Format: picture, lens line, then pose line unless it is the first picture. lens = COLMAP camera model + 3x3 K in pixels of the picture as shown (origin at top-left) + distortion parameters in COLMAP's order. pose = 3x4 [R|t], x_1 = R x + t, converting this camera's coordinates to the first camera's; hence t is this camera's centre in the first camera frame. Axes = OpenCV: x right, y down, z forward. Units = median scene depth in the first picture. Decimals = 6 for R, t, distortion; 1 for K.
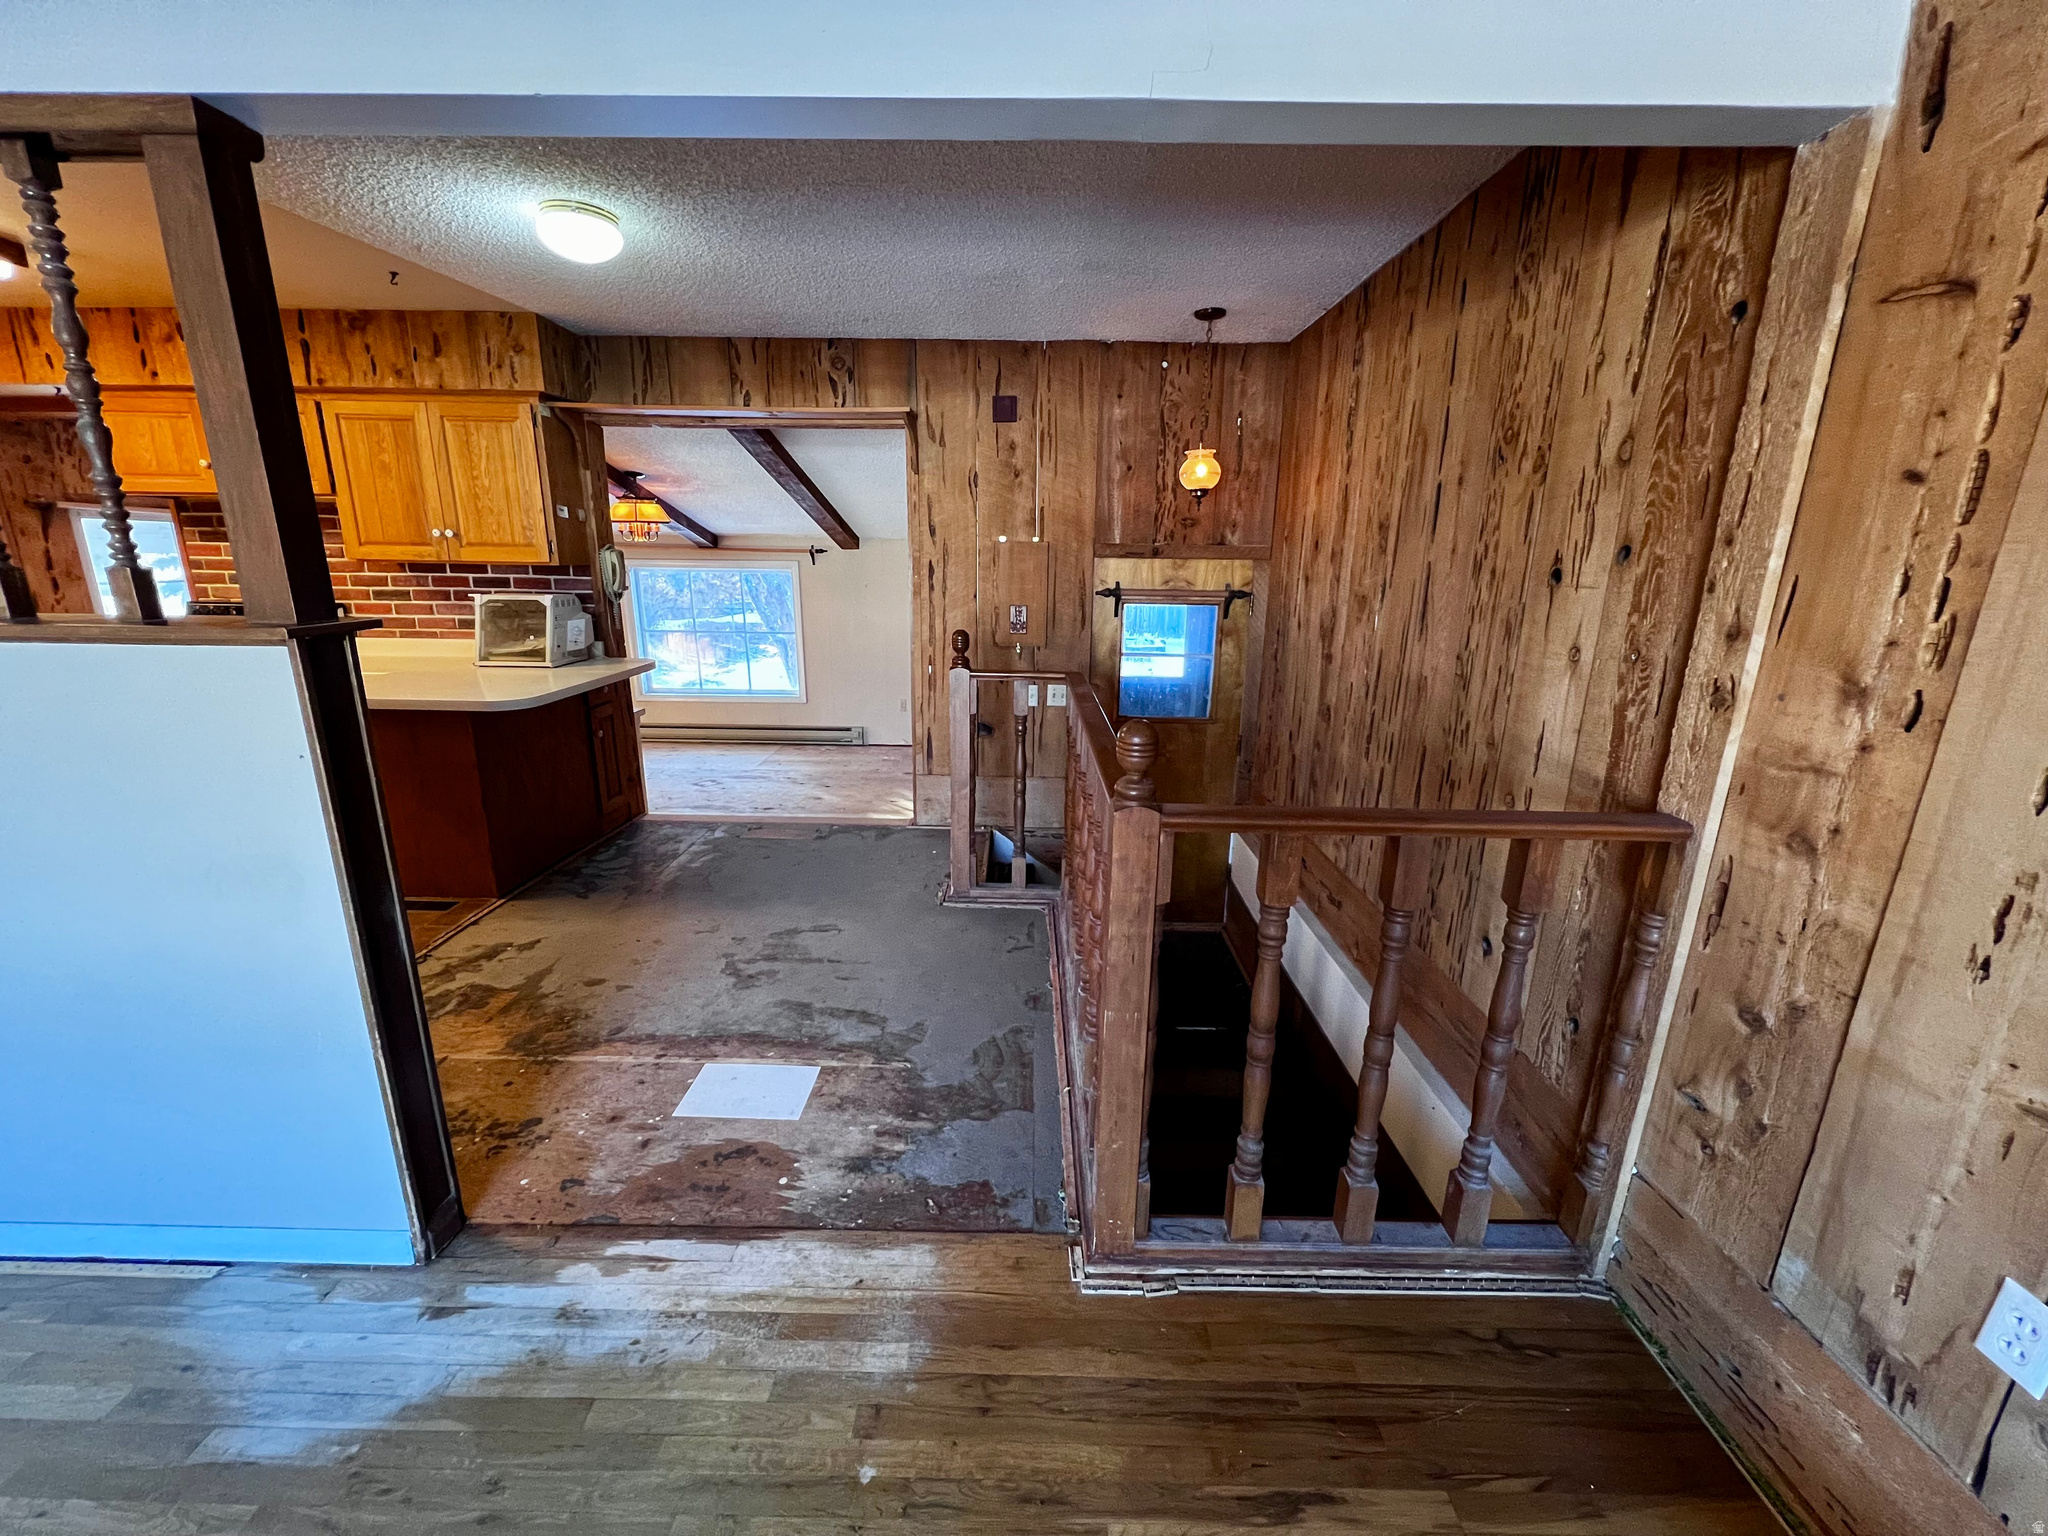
lens RADIAL K [[821.0, 0, 1024.0], [0, 821.0, 768.0], [0, 0, 1]] dist [0.001450, 0.000414]
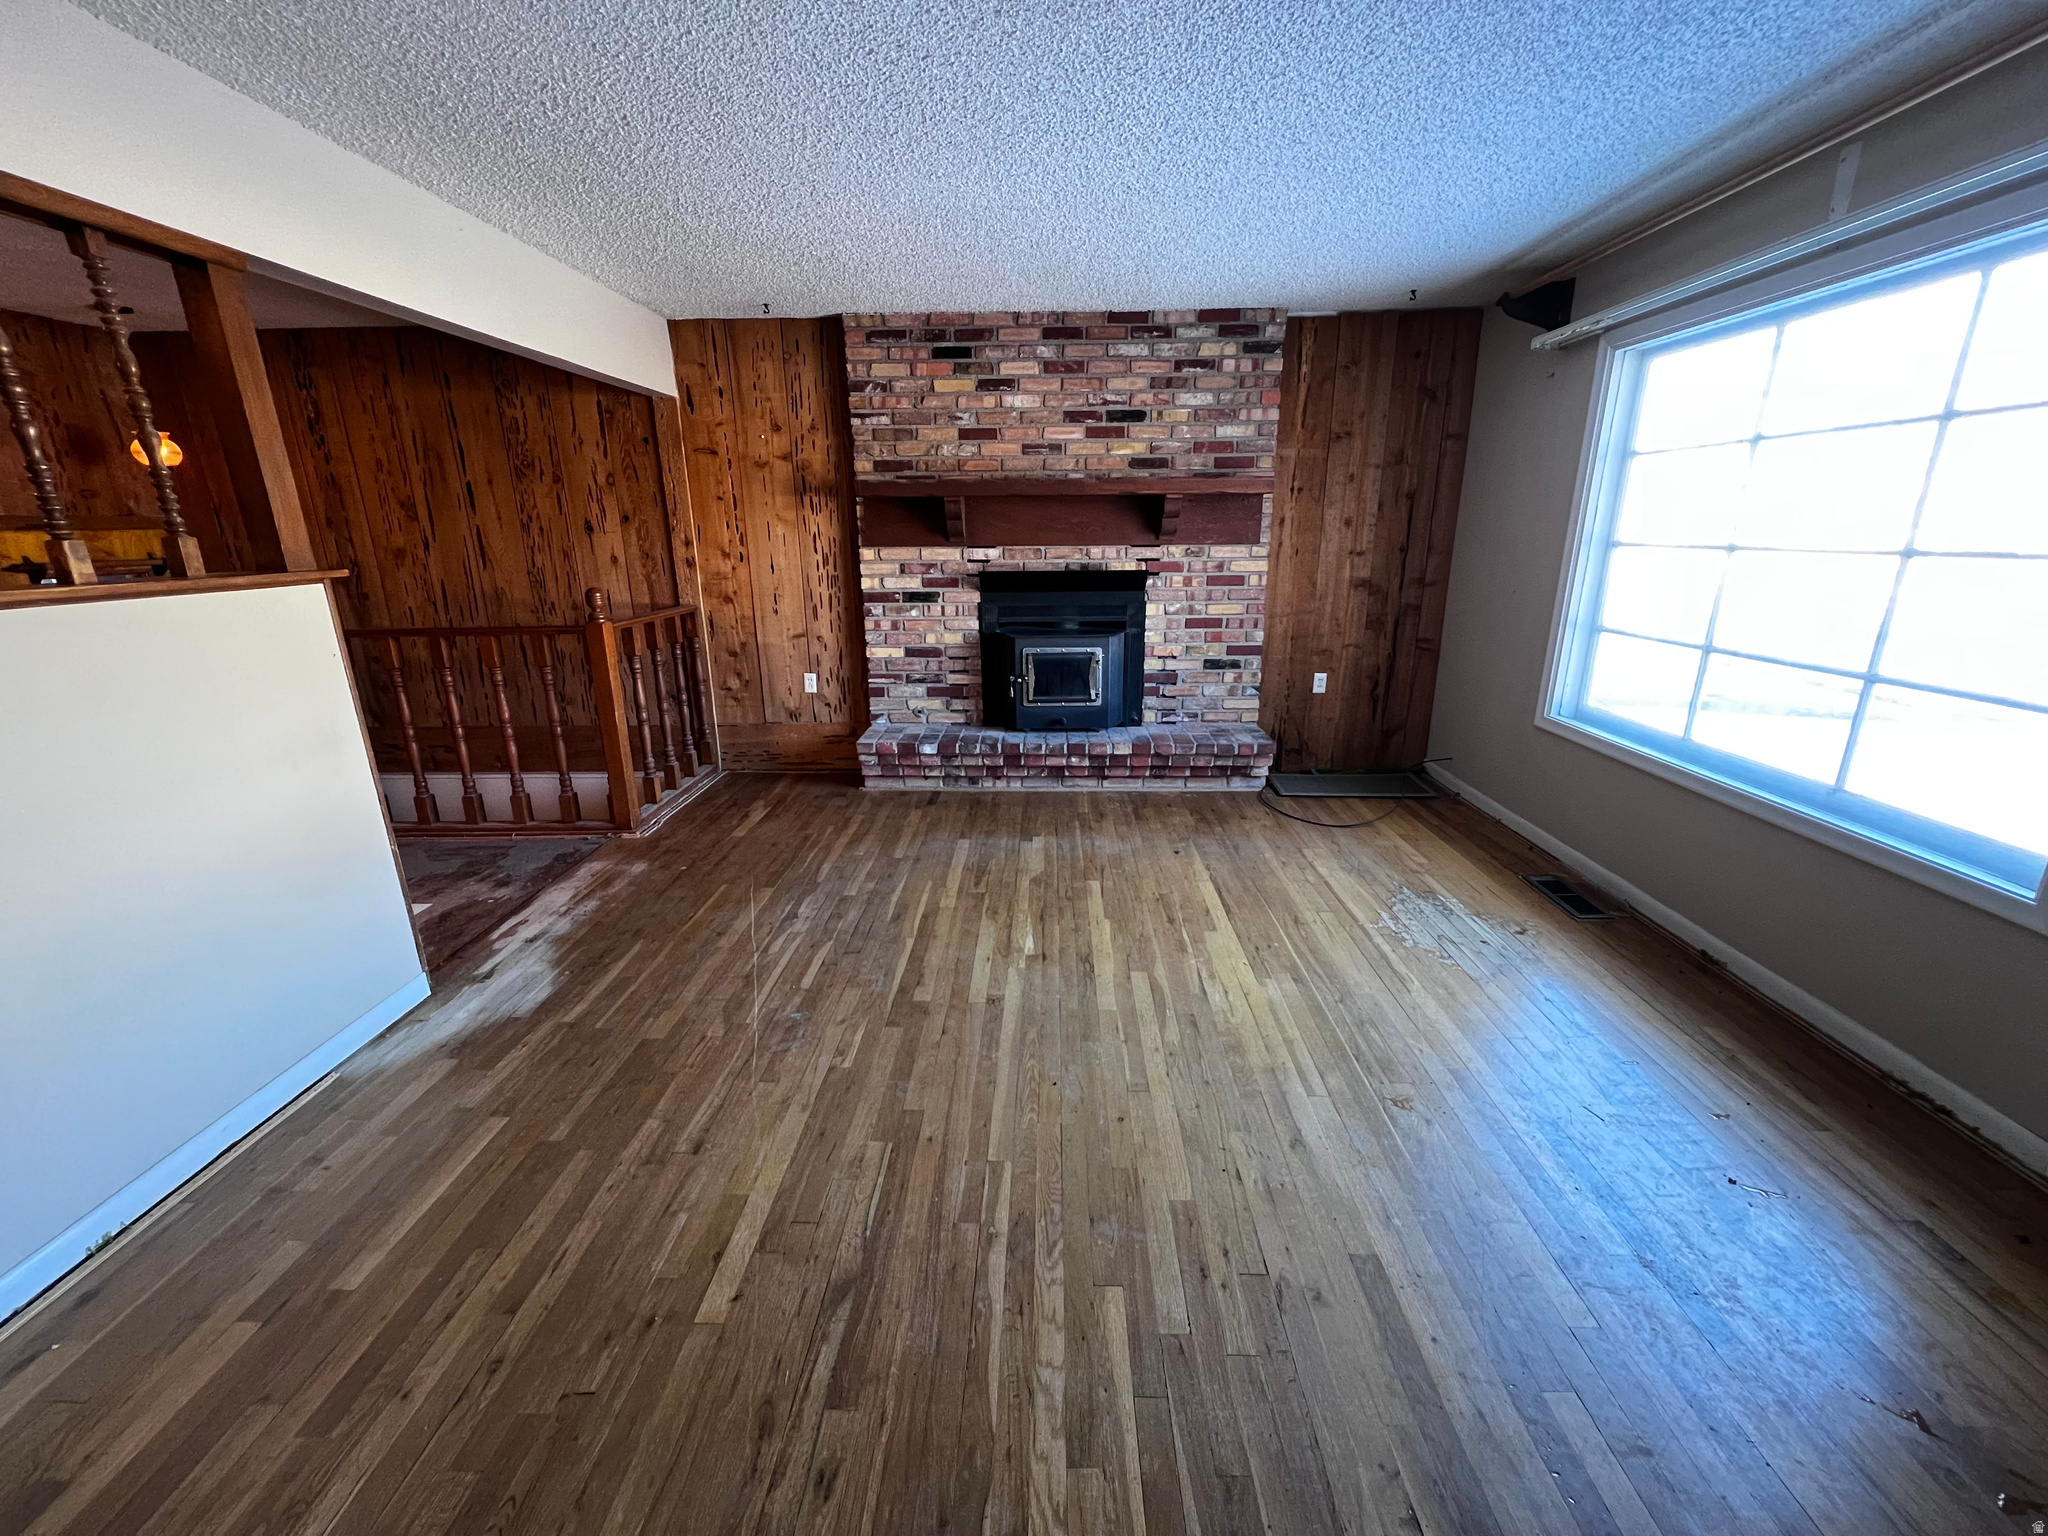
lens RADIAL K [[821.0, 0, 1024.0], [0, 821.0, 768.0], [0, 0, 1]] dist [0.001450, 0.000414]
pose [[0.016223, -0.297327, 0.954638, -2.118499], [0.263628, 0.922251, 0.282760, 0.077585], [-0.964488, 0.247082, 0.093345, -0.319524]]
